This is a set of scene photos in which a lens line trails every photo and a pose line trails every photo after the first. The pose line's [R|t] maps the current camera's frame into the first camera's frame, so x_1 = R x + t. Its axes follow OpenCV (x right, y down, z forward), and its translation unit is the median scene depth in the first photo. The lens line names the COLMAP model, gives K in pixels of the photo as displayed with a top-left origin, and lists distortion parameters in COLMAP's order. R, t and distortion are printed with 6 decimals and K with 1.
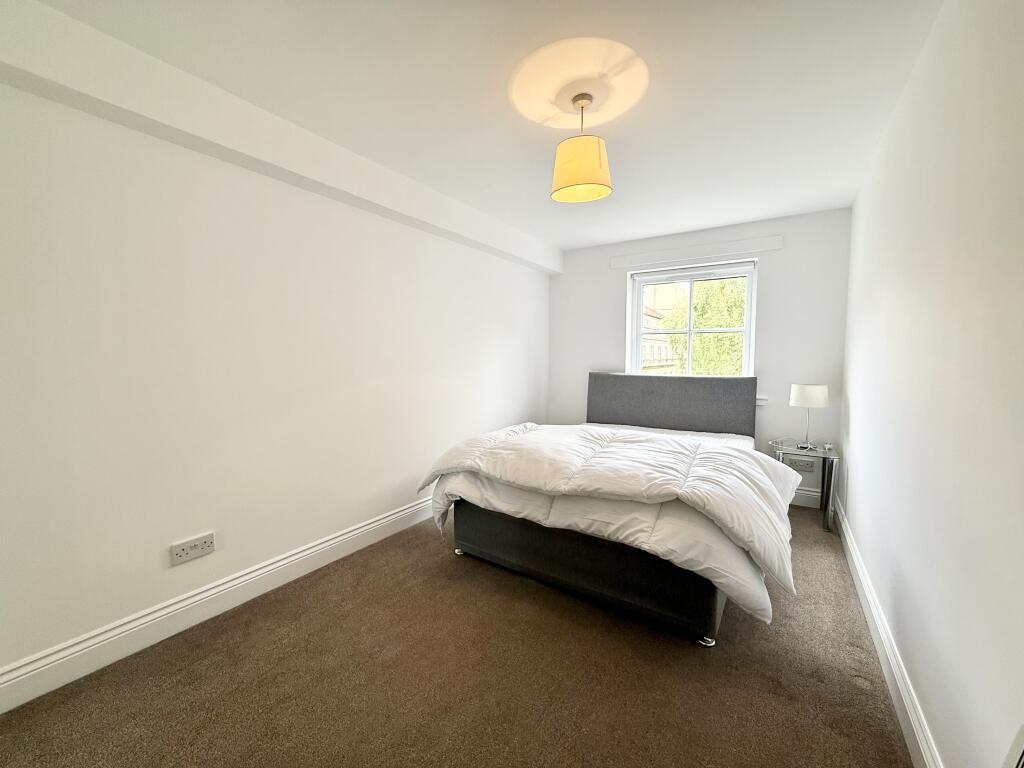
lens RADIAL K [[408.6, 0, 507.9], [0, 408.6, 382.5], [0, 0, 1]] dist [-0.000510, -0.000435]
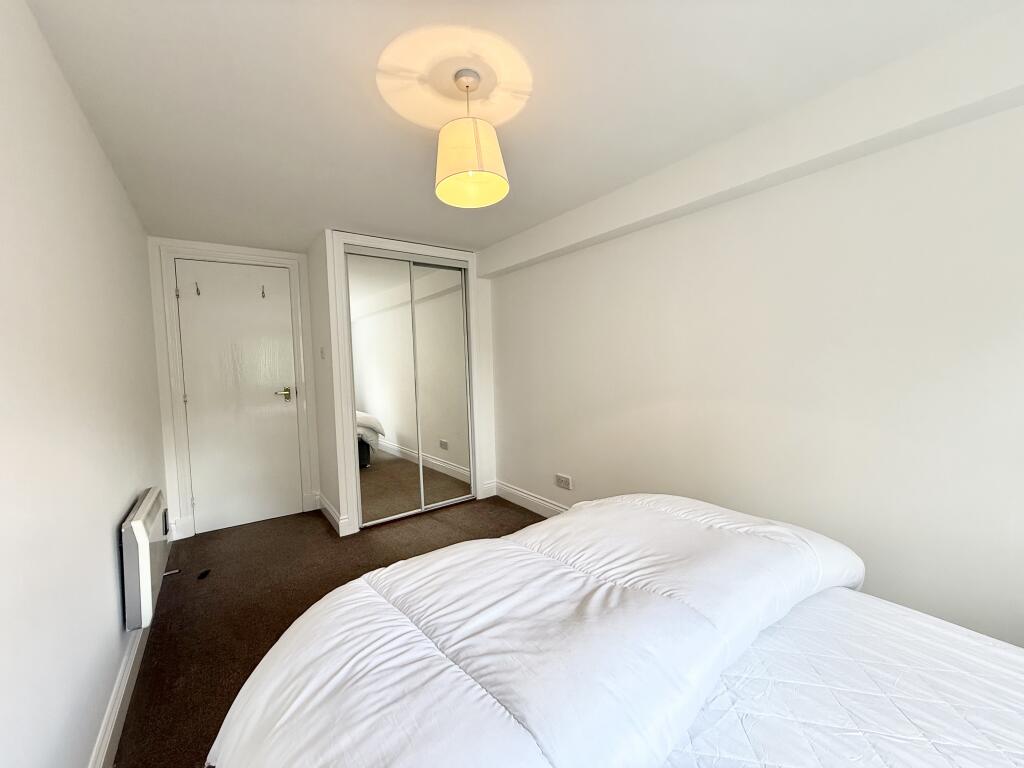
lens RADIAL K [[408.6, 0, 513.1], [0, 408.6, 381.1], [0, 0, 1]] dist [-0.000510, -0.000435]
pose [[-0.344075, 0.041963, -0.938004, 1.062353], [-0.053466, 0.996504, 0.064193, -0.142314], [0.937419, 0.072239, -0.340629, 1.562540]]
